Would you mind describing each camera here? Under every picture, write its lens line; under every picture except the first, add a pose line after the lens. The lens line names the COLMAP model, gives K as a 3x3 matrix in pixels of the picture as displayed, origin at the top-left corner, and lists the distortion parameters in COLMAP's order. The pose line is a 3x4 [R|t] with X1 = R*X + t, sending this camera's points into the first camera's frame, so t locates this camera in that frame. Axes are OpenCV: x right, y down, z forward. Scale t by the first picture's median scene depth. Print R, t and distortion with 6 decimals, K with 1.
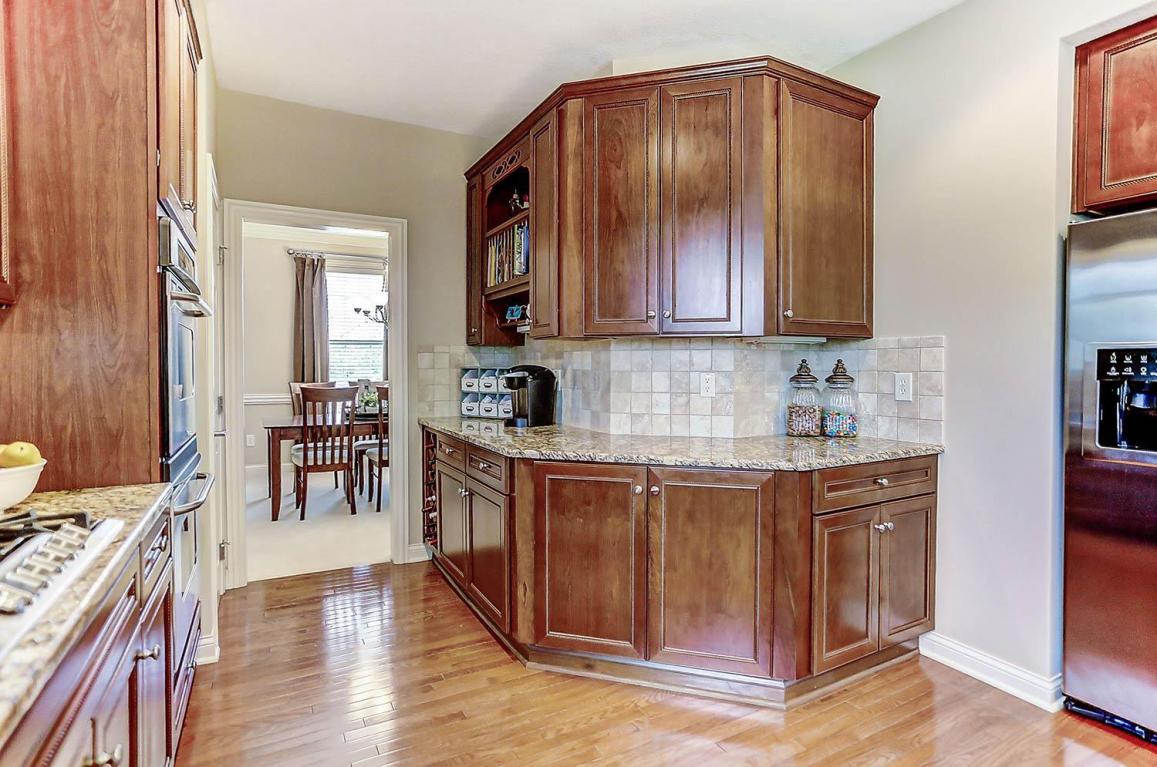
lens RADIAL K [[578.0, 0, 578.5], [0, 578.0, 383.5], [0, 0, 1]] dist [-0.000727, 0.000257]
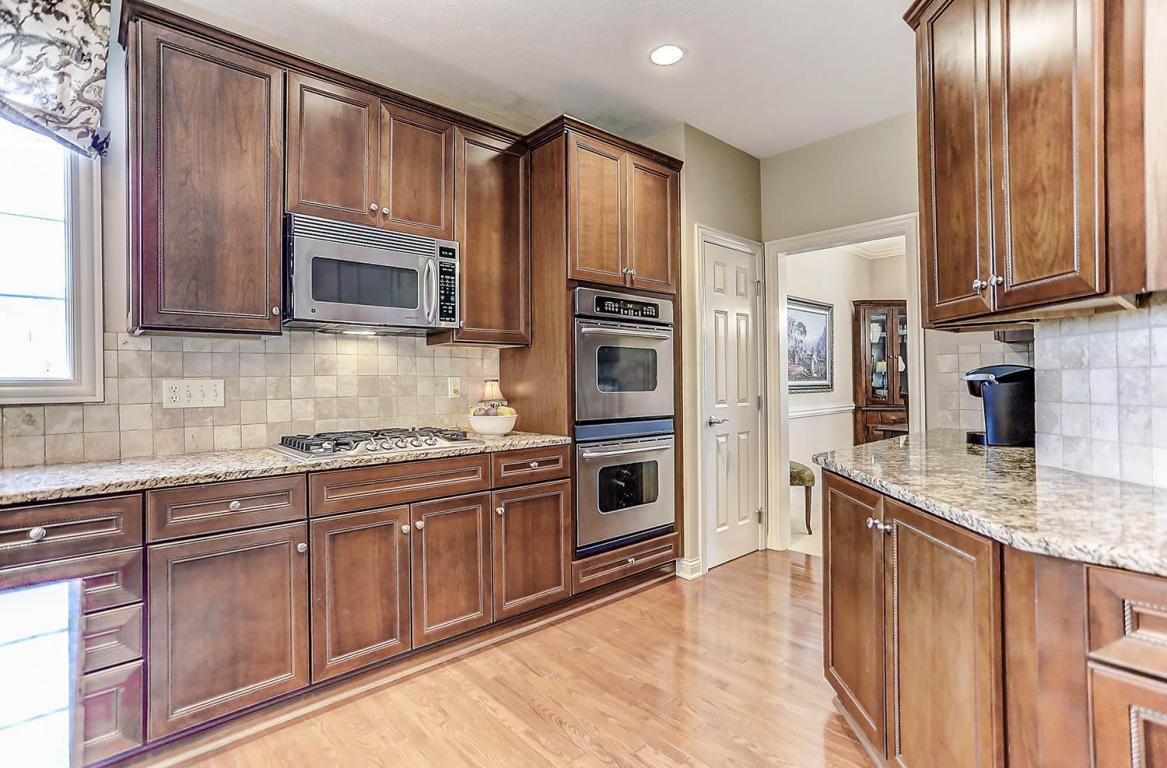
lens RADIAL K [[560.9, 0, 585.9], [0, 560.9, 379.6], [0, 0, 1]] dist [-0.050381, 0.029987]
pose [[0.234761, -0.008556, -0.972015, 0.566989], [-0.017488, 0.999762, -0.013024, 0.007233], [0.971896, 0.020056, 0.234556, 0.359427]]
